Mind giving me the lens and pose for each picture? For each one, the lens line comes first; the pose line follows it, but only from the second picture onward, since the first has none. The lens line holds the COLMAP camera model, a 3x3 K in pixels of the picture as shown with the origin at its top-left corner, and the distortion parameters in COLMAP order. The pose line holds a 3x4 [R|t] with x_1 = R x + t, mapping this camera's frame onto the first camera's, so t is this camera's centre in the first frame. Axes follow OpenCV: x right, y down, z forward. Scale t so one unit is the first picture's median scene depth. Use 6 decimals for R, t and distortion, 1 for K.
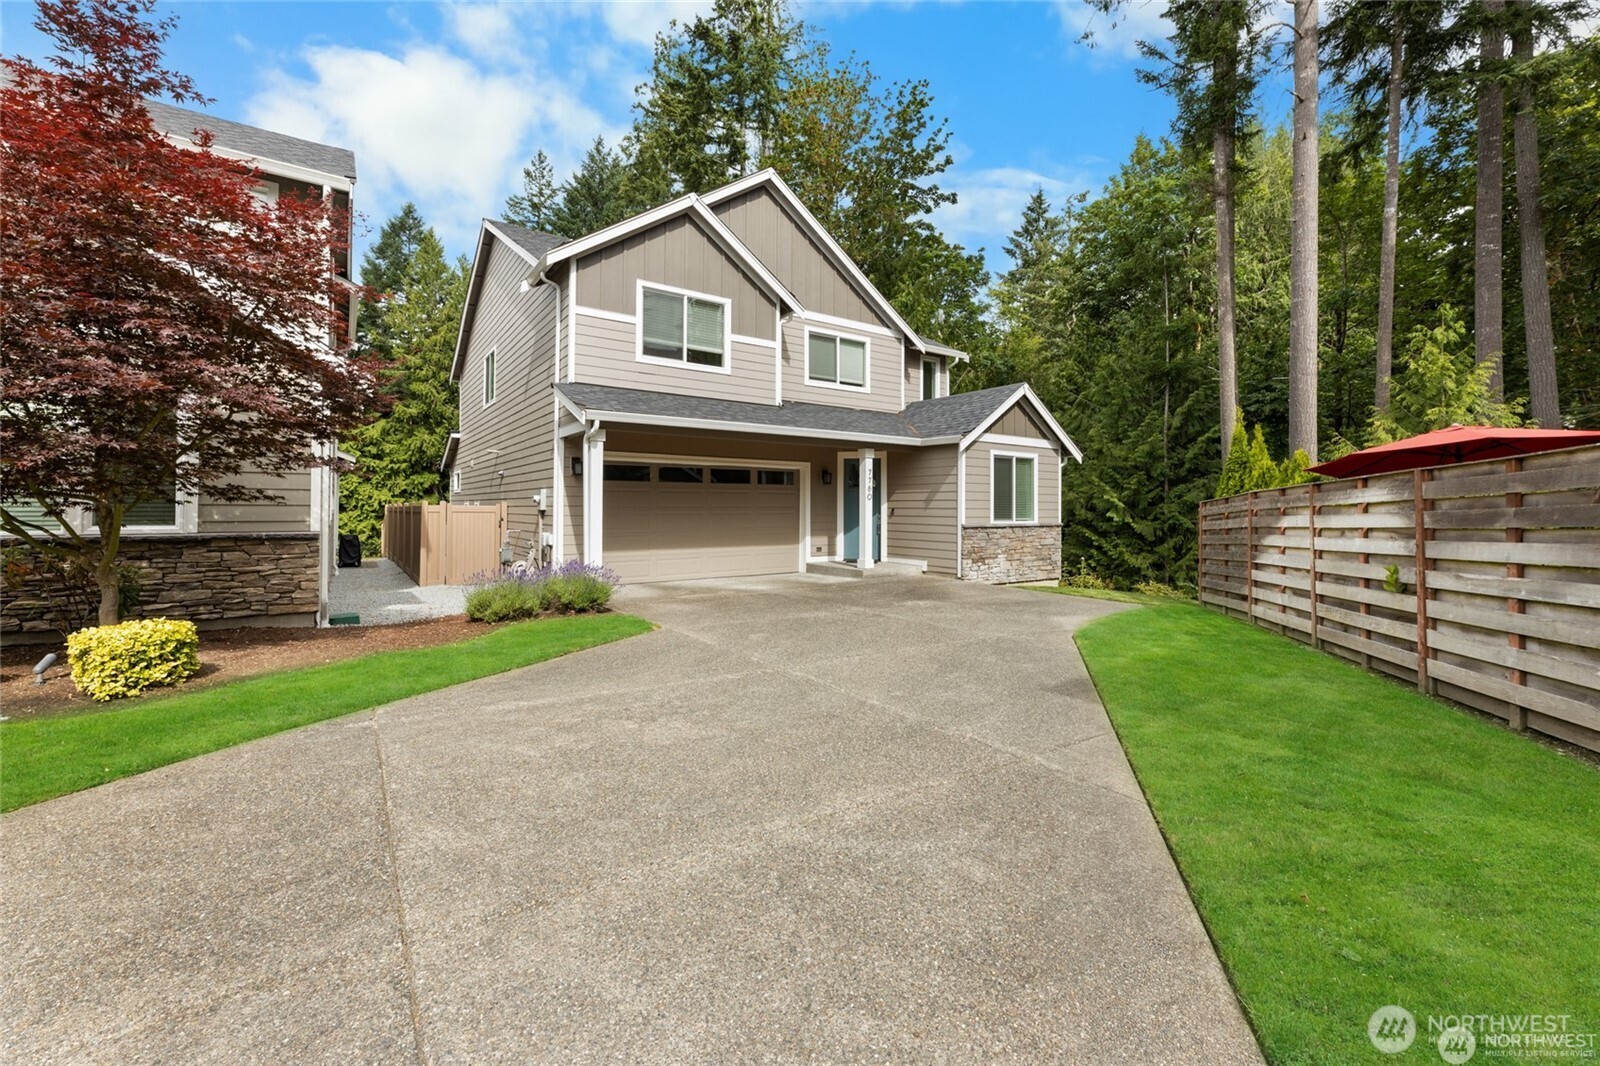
lens RADIAL K [[622.8, 0, 805.2], [0, 622.8, 518.4], [0, 0, 1]] dist [-0.007739, 0.001506]
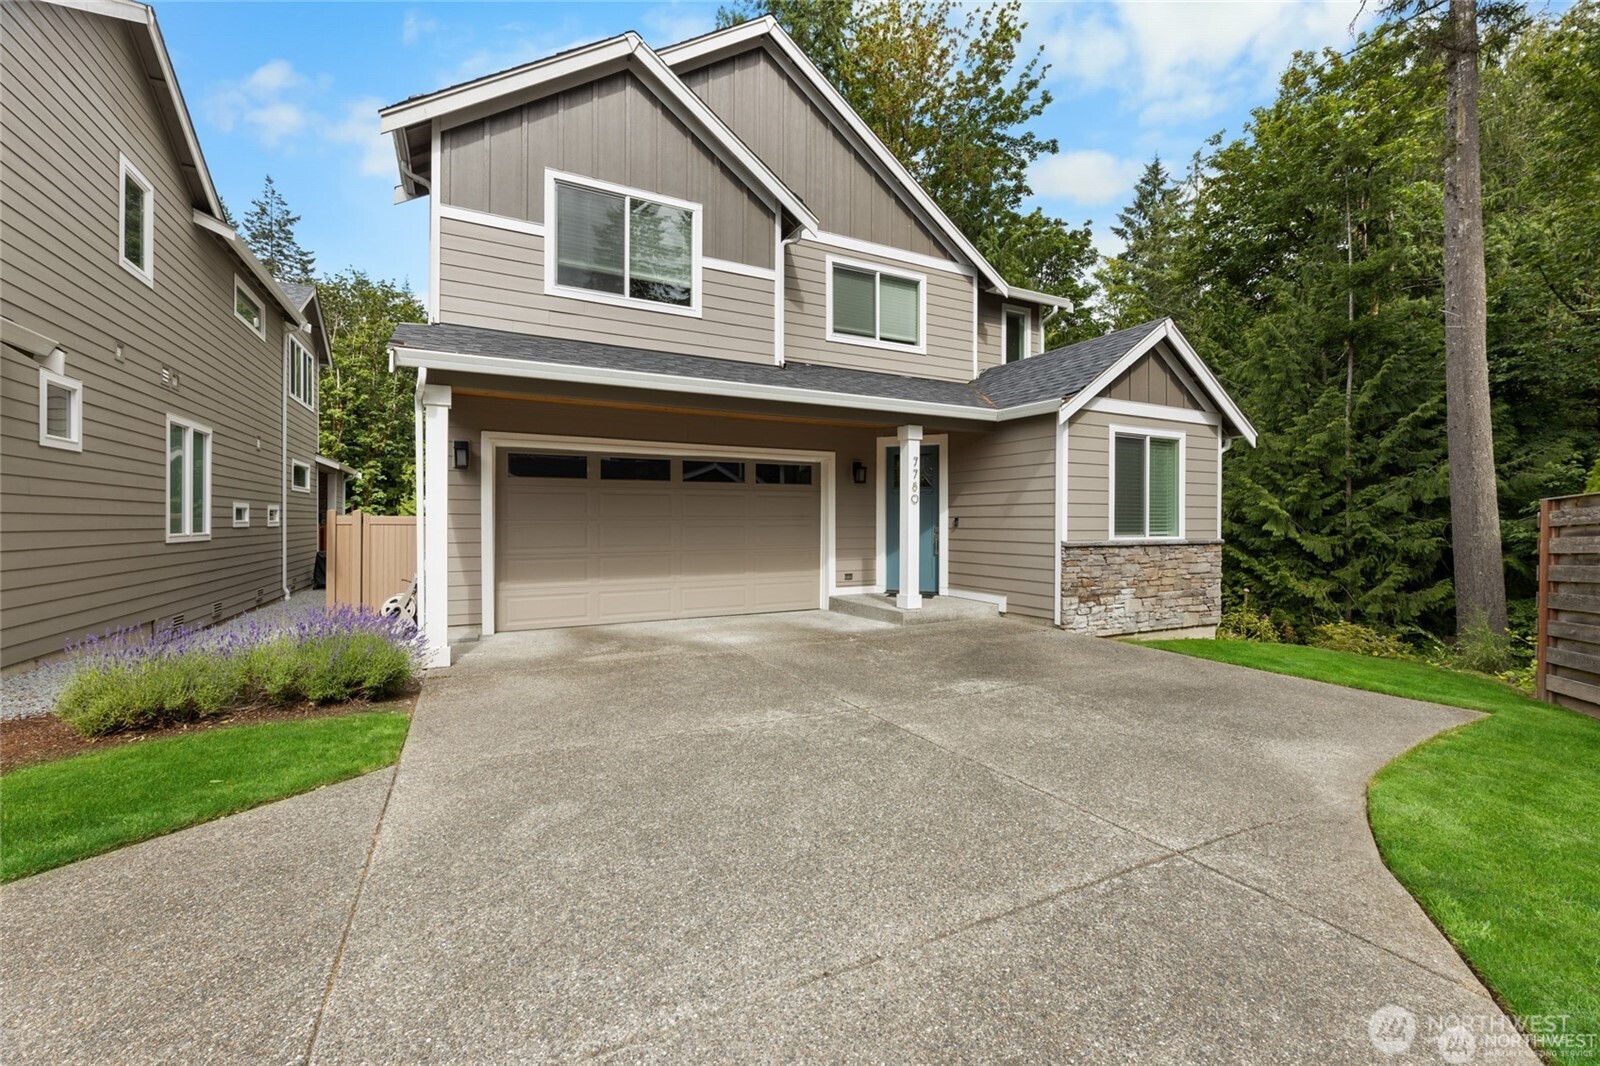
lens RADIAL K [[622.8, 0, 816.0], [0, 622.8, 535.9], [0, 0, 1]] dist [-0.007739, 0.001506]
pose [[0.991346, 0.000248, -0.131276, 0.077341], [0.000568, 0.999981, 0.006179, -0.000280], [0.131275, -0.006200, 0.991327, 0.303101]]
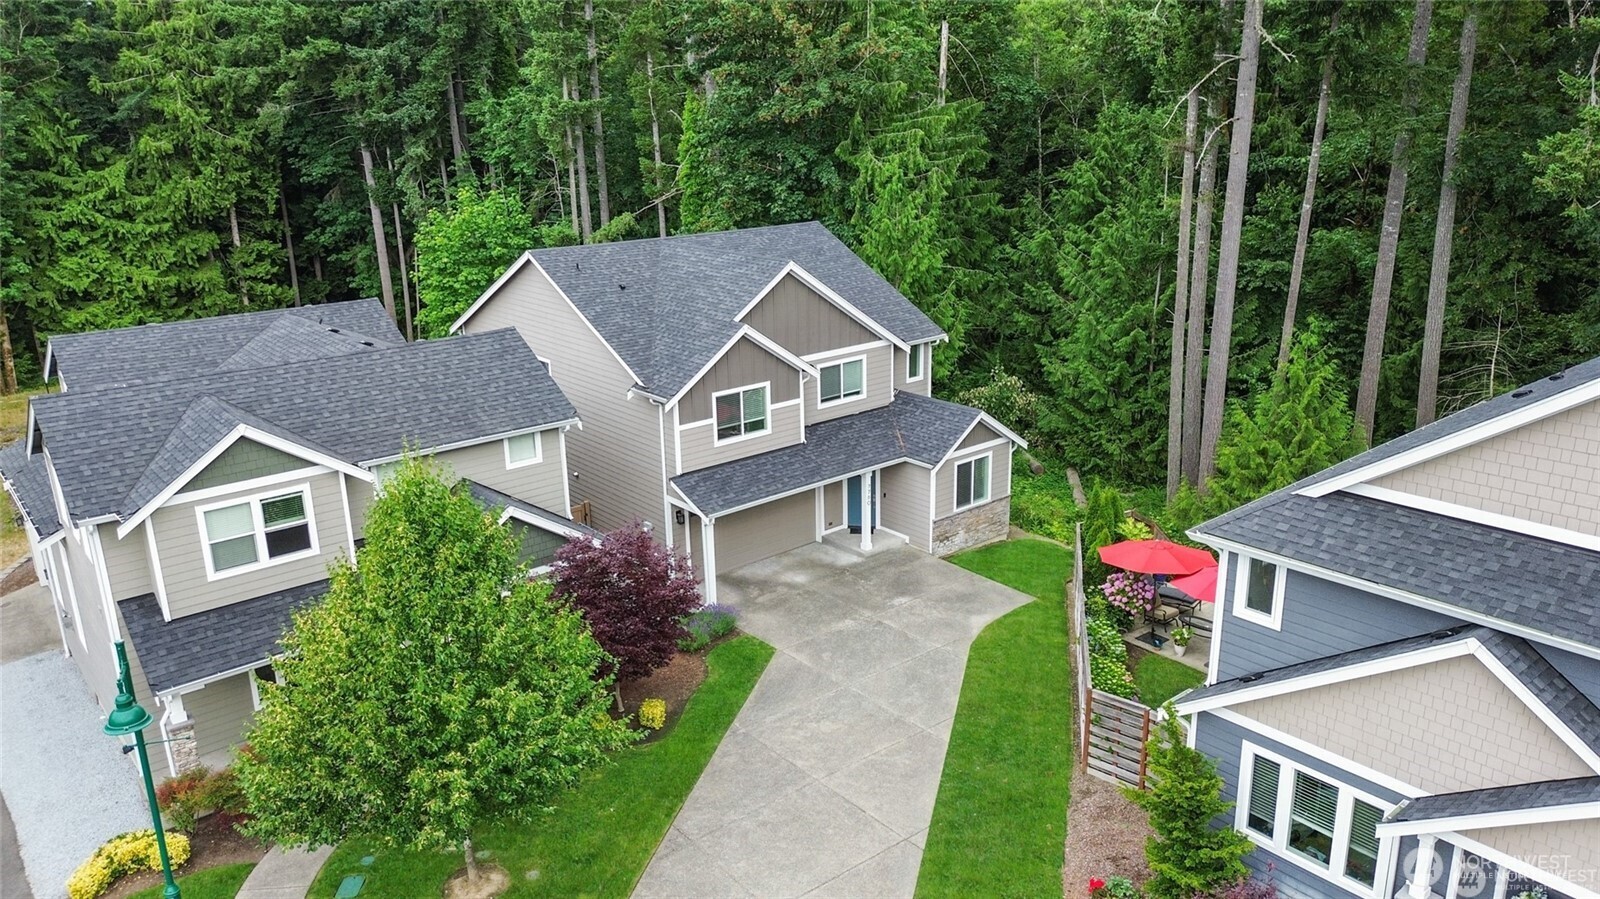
lens RADIAL K [[1138.9, 0, 821.7], [0, 1138.9, 430.0], [0, 0, 1]] dist [0.031379, -0.027188]
pose [[0.994998, -0.043891, 0.089731, -0.203427], [0.016265, 0.957494, 0.287993, -0.838687], [-0.098557, -0.285093, 0.953419, -1.256801]]
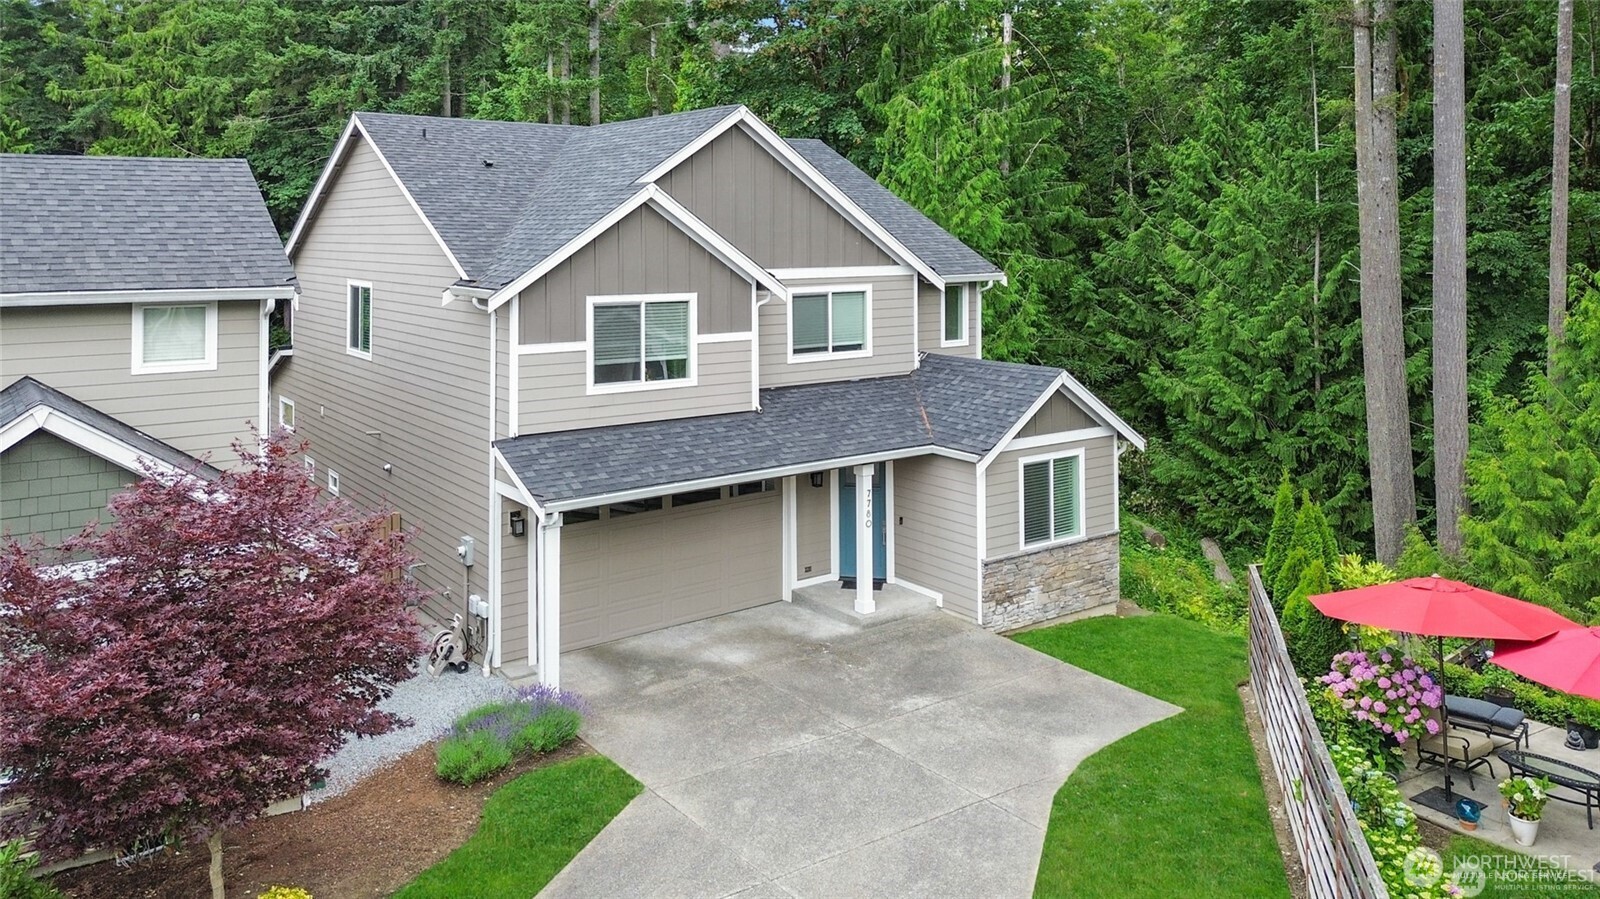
lens RADIAL K [[1138.9, 0, 813.1], [0, 1138.9, 230.0], [0, 0, 1]] dist [0.031379, -0.027188]
pose [[0.999794, -0.009106, 0.018147, 0.006805], [0.009317, 0.999889, -0.011612, -0.357196], [-0.018040, 0.011779, 0.999768, -0.433526]]
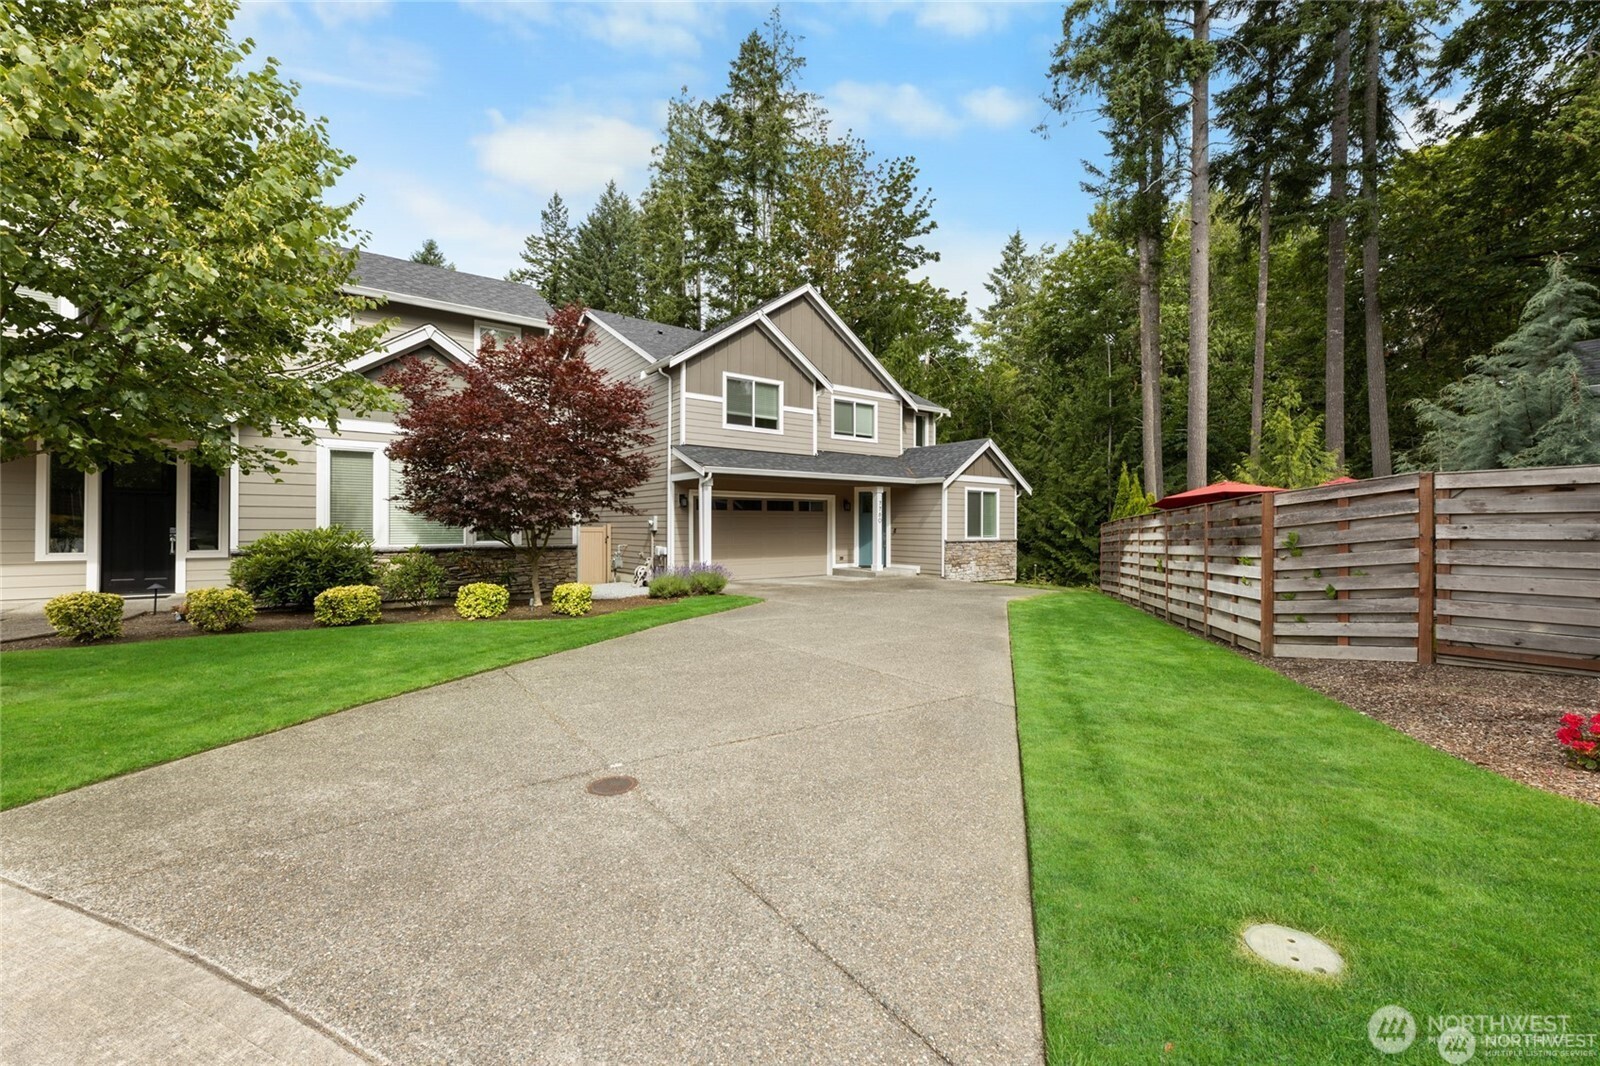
lens RADIAL K [[622.8, 0, 810.4], [0, 622.8, 542.7], [0, 0, 1]] dist [-0.007739, 0.001506]
pose [[0.999480, -0.003274, 0.032075, -0.089719], [0.002888, 0.999923, 0.012081, -0.001218], [-0.032112, -0.011982, 0.999412, -0.366196]]
